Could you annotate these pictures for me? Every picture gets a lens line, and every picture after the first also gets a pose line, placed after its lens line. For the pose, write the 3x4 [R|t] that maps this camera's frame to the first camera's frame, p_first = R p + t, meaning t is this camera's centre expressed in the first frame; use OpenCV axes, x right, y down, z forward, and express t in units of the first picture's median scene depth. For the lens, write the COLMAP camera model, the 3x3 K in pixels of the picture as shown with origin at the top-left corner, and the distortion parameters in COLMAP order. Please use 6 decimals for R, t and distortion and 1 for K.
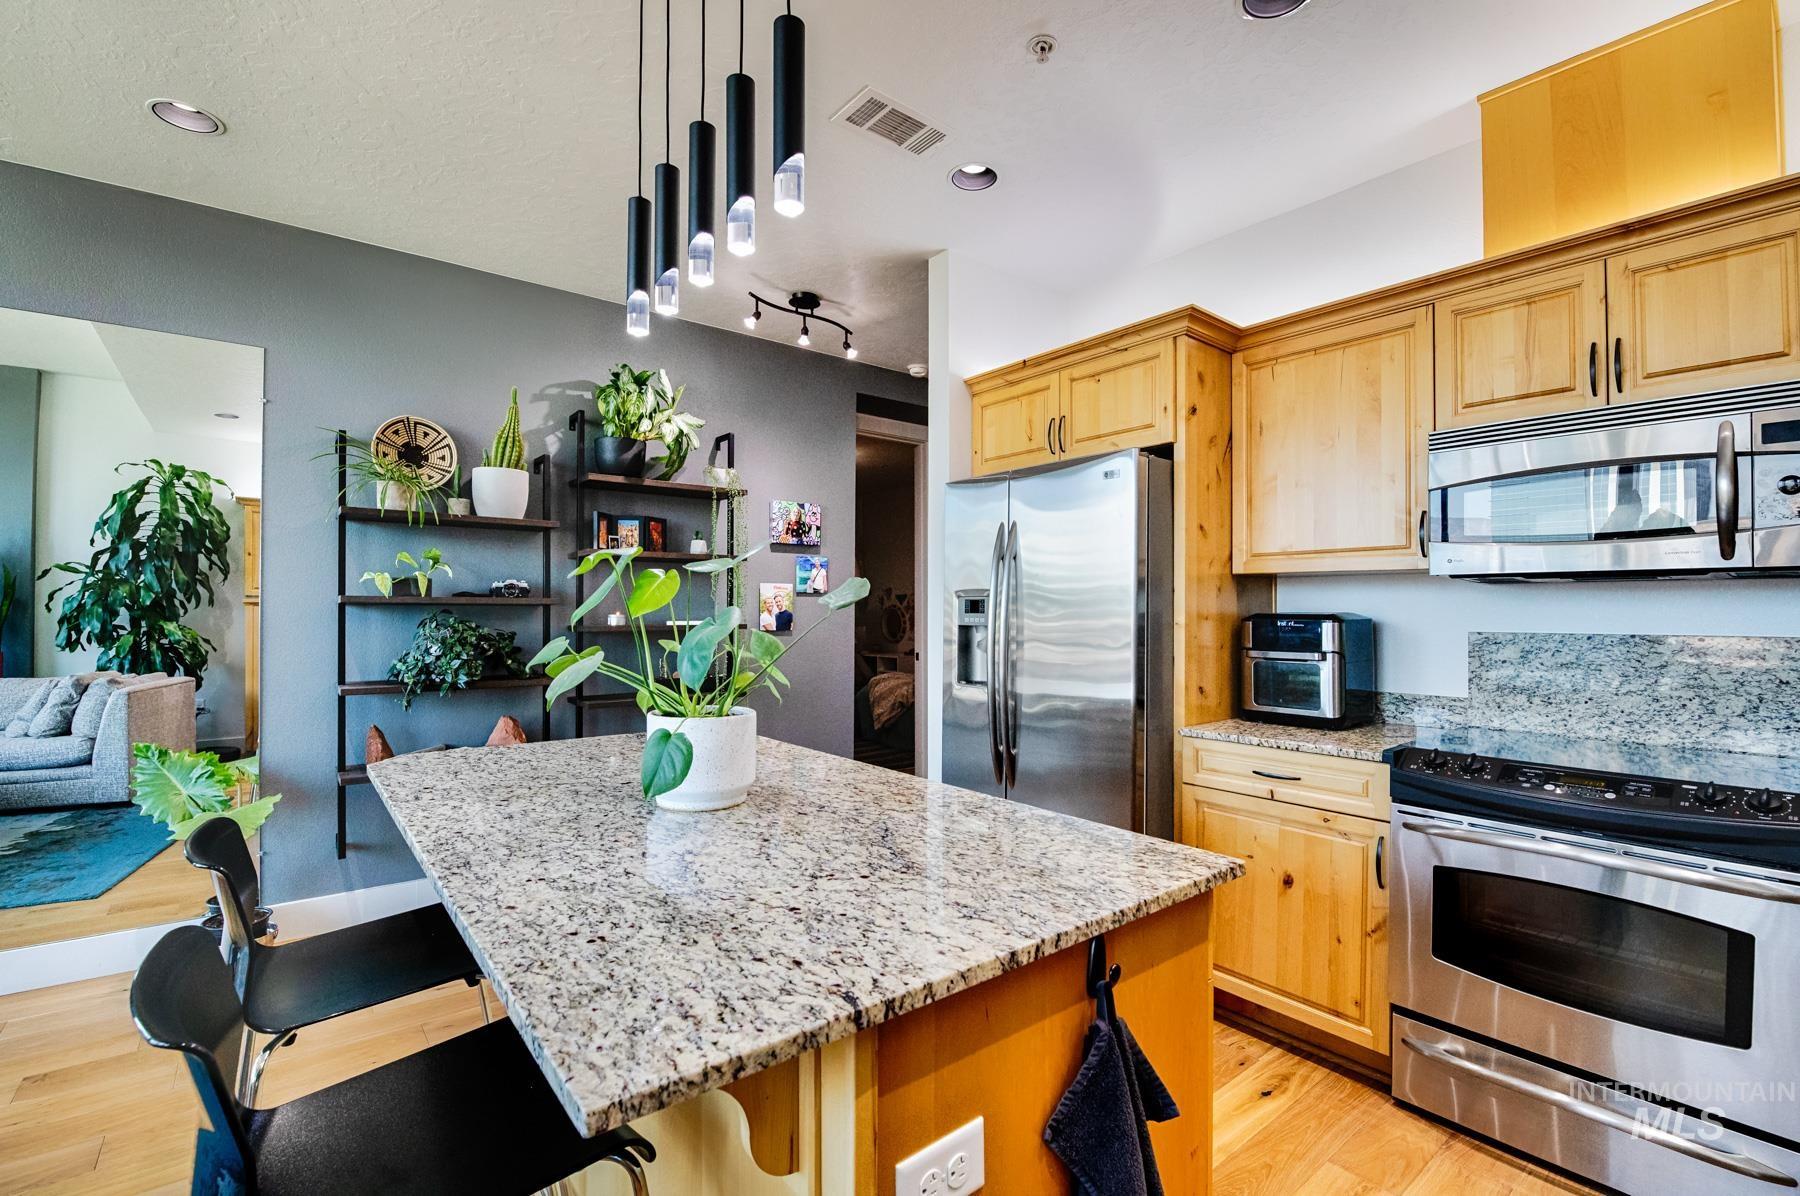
lens RADIAL K [[784.9, 0, 907.3], [0, 784.9, 605.2], [0, 0, 1]] dist [-0.022635, -0.001162]
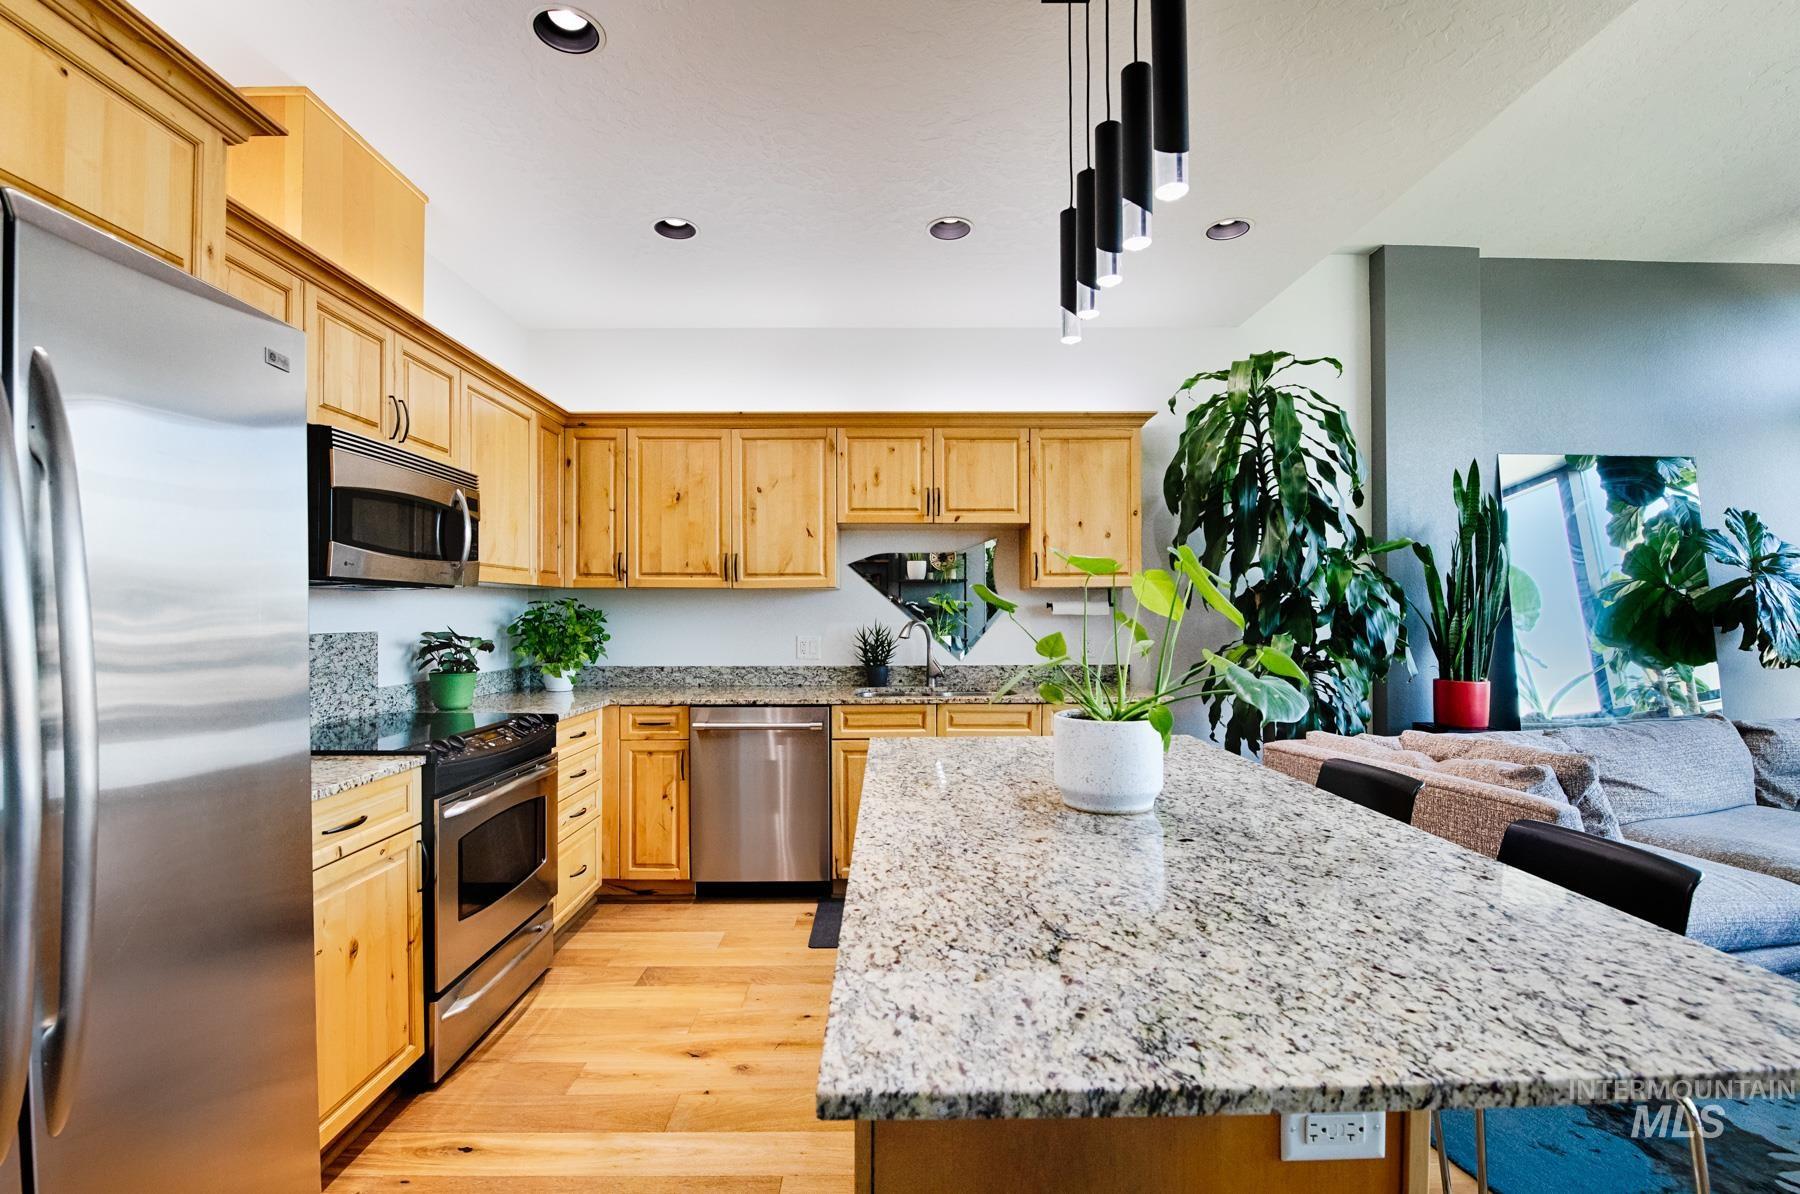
lens RADIAL K [[778.8, 0, 915.7], [0, 778.8, 611.2], [0, 0, 1]] dist [-0.016683, -0.000963]
pose [[-0.795054, -0.000381, 0.606538, -0.442369], [-0.005249, 0.999967, -0.006252, 0.005525], [-0.606516, -0.008154, -0.795030, 1.243538]]
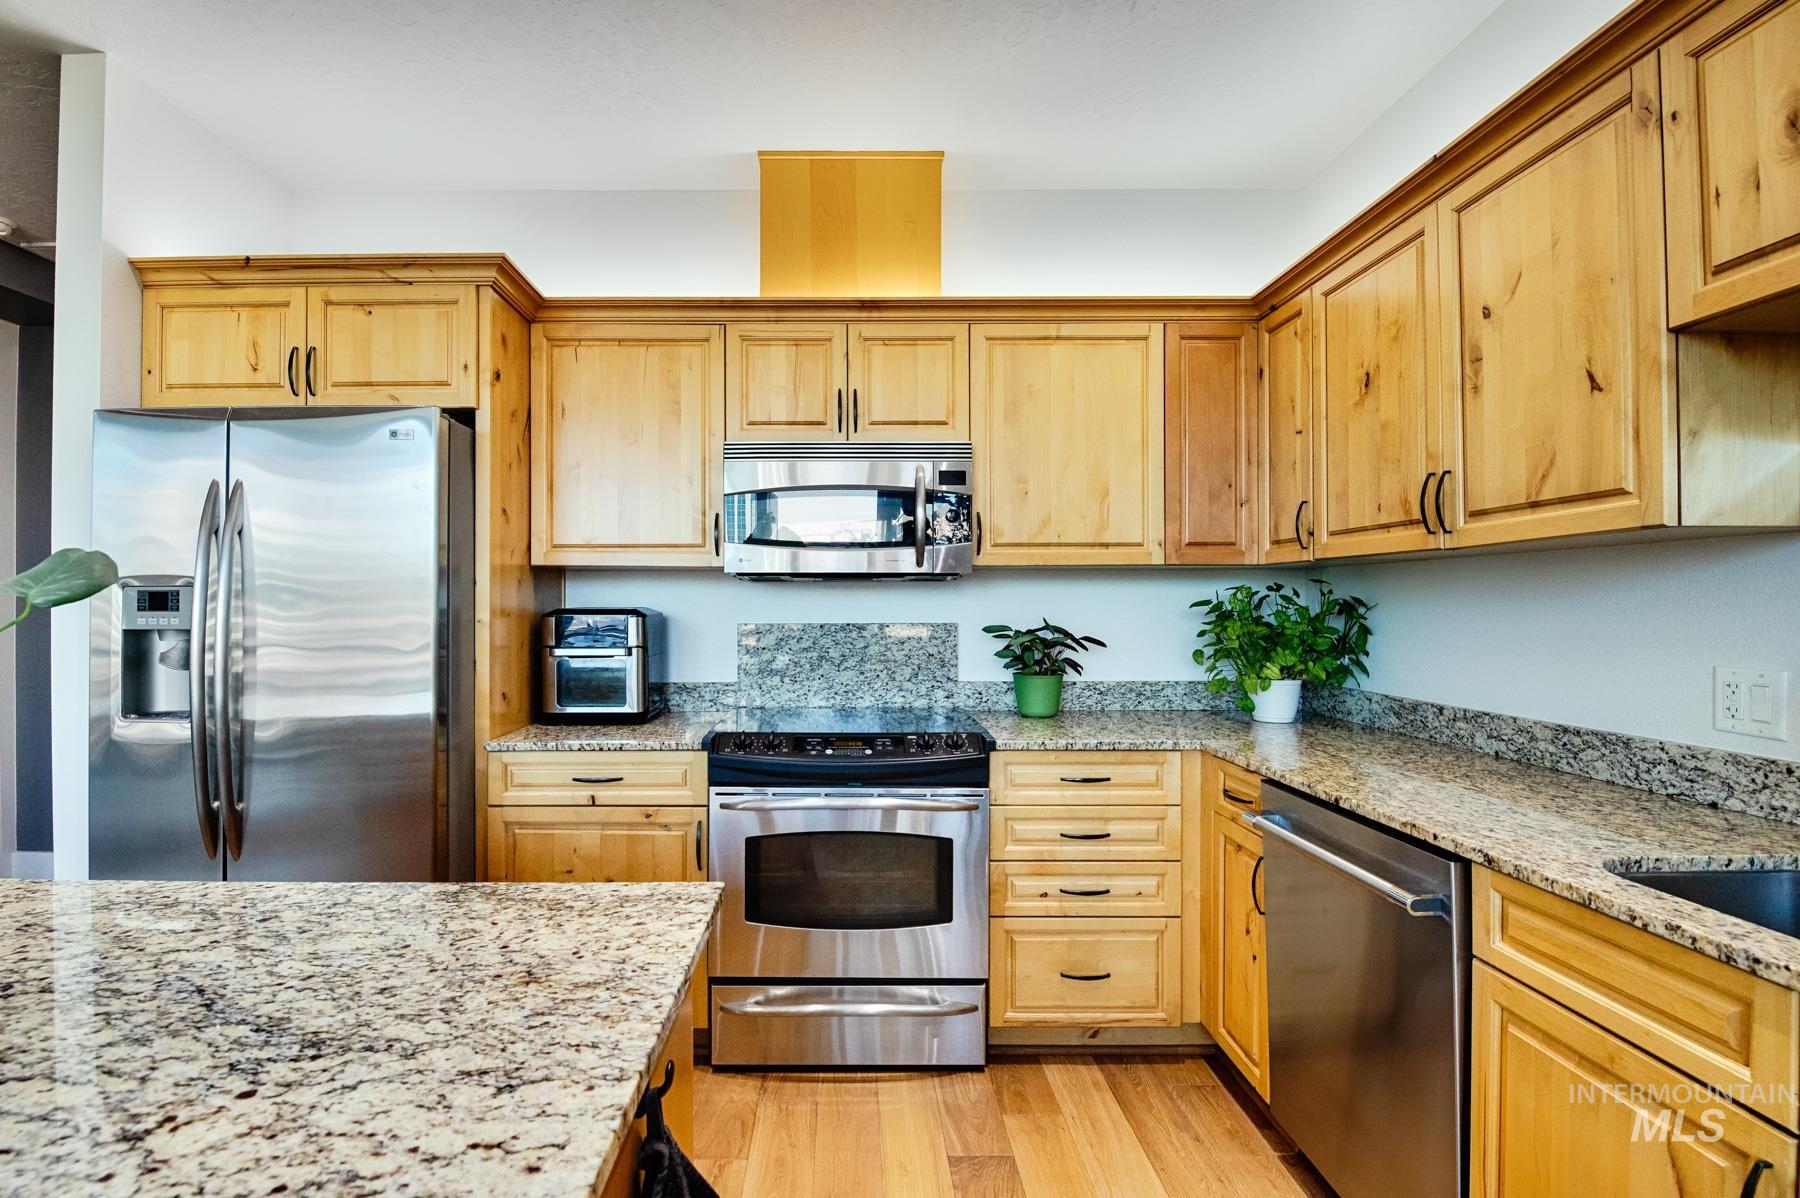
lens RADIAL K [[809.2, 0, 839.2], [0, 809.2, 602.1], [0, 0, 1]] dist [-0.002978, -0.013149]
pose [[0.627224, -0.001053, 0.778838, -0.107152], [-0.002283, 0.999992, 0.003190, -0.001196], [-0.778835, -0.003779, 0.627217, 0.151357]]
